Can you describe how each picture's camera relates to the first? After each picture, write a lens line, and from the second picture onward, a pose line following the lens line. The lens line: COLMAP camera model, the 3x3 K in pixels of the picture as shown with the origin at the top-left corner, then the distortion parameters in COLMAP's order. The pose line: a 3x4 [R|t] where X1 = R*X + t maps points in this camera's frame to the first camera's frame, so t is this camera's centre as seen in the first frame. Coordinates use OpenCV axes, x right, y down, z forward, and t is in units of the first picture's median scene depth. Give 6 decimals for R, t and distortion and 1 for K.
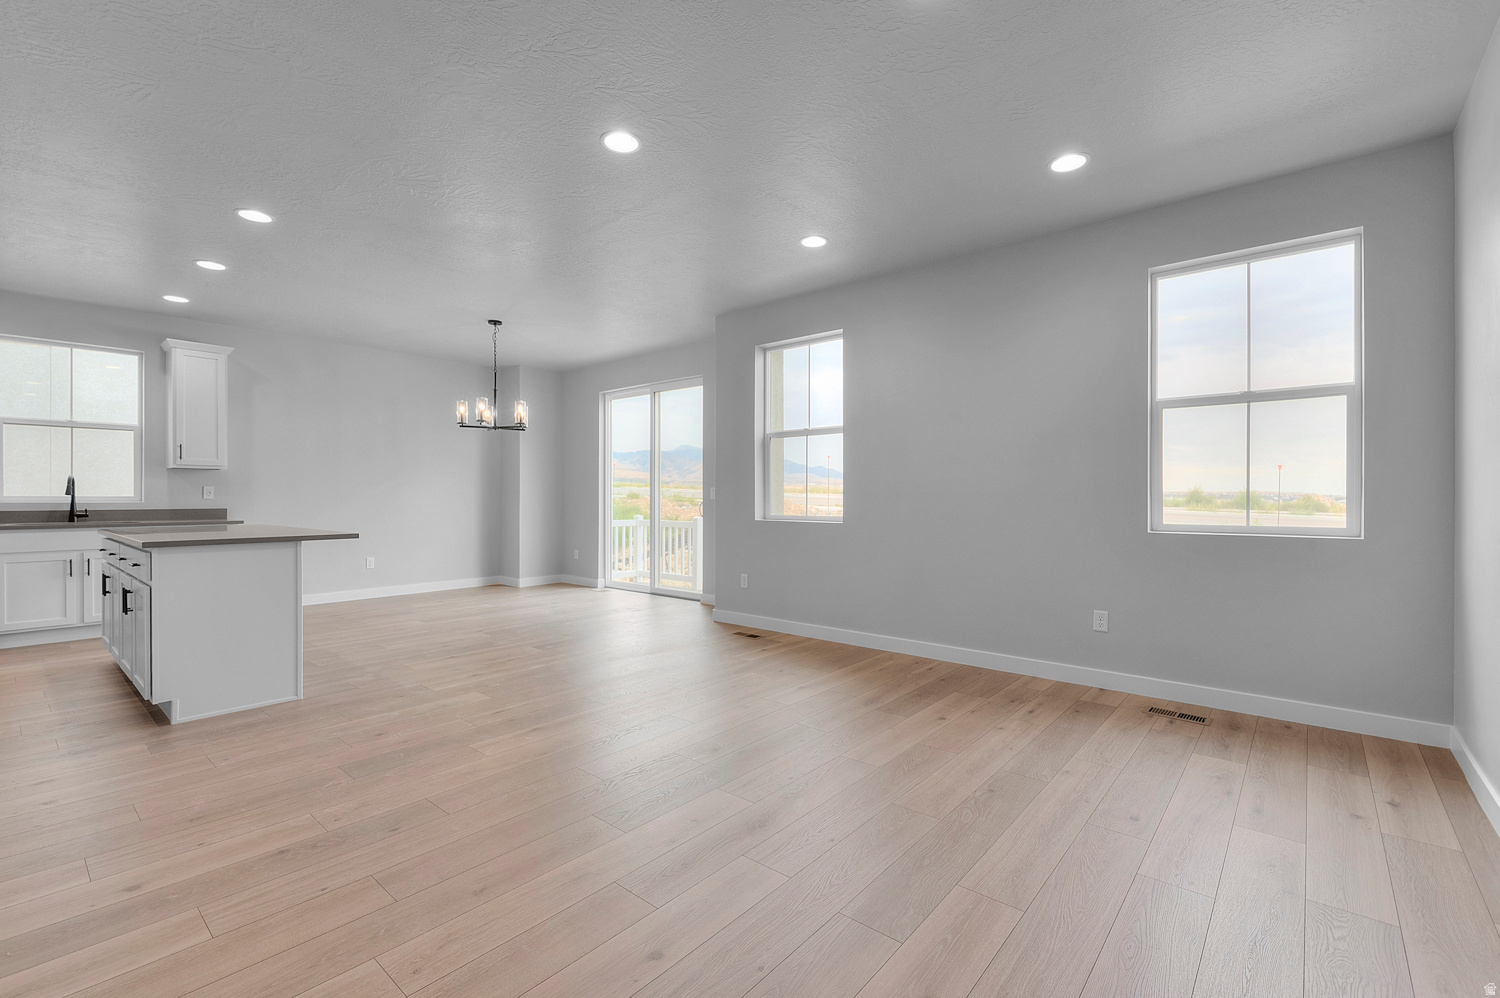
lens RADIAL K [[653.2, 0, 755.7], [0, 653.2, 498.8], [0, 0, 1]] dist [-0.001997, -0.001201]
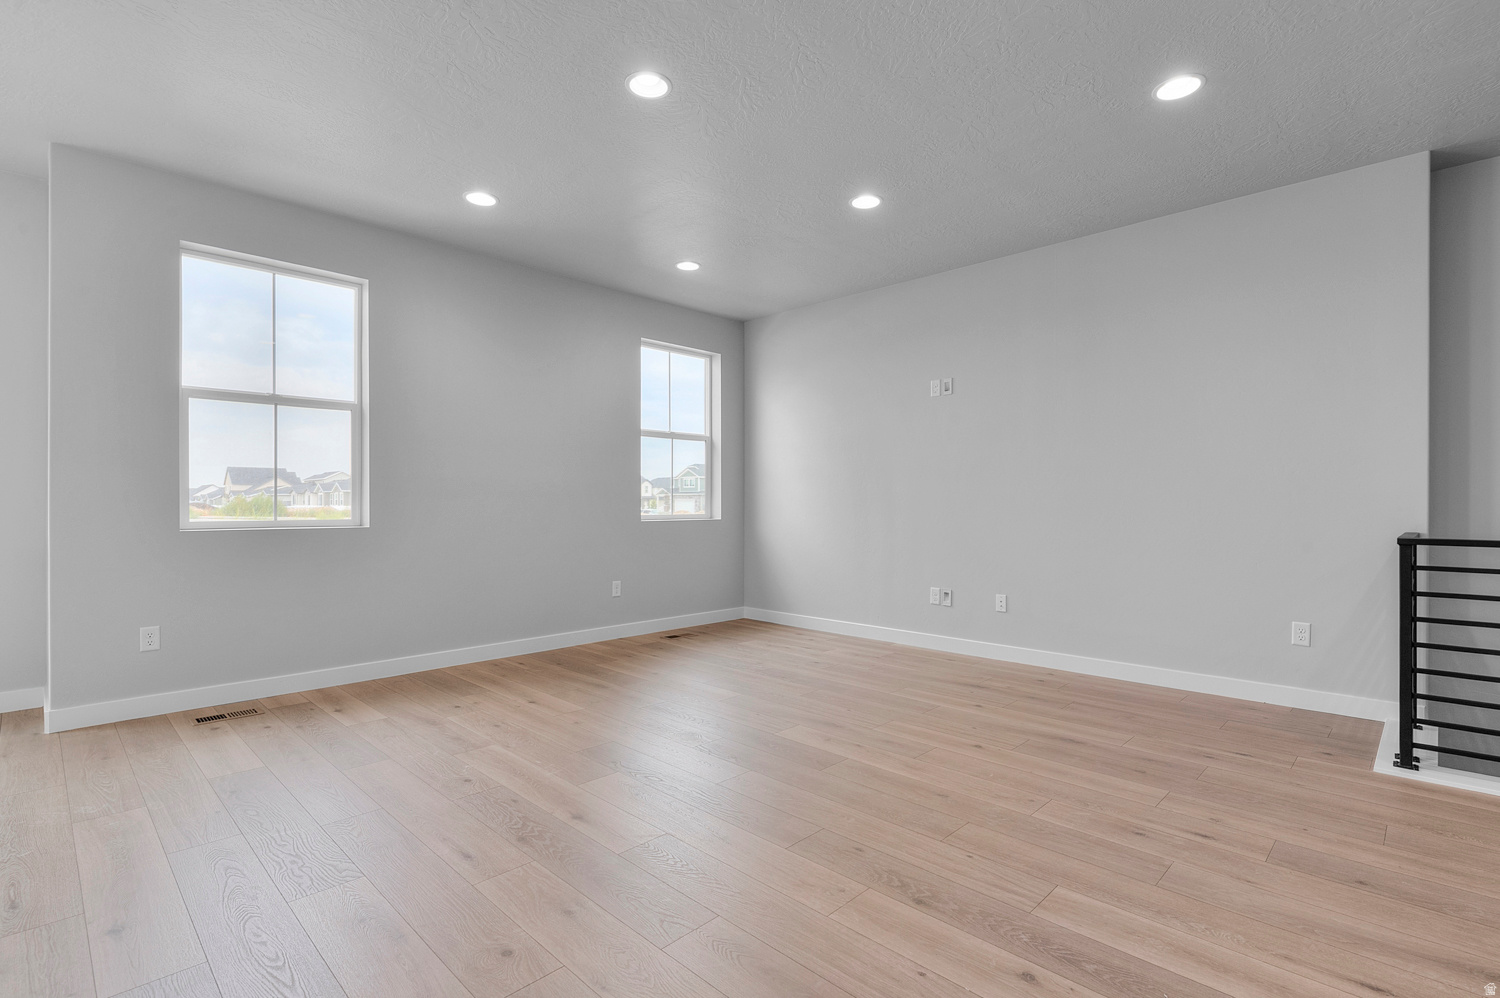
lens RADIAL K [[711.1, 0, 750.0], [0, 711.1, 499.0], [0, 0, 1]] dist [0.018402, -0.000011]
pose [[0.066502, 0.004066, 0.997778, -1.001705], [0.001601, 0.999990, -0.004182, 0.010123], [-0.997785, 0.001876, 0.066495, 0.690701]]
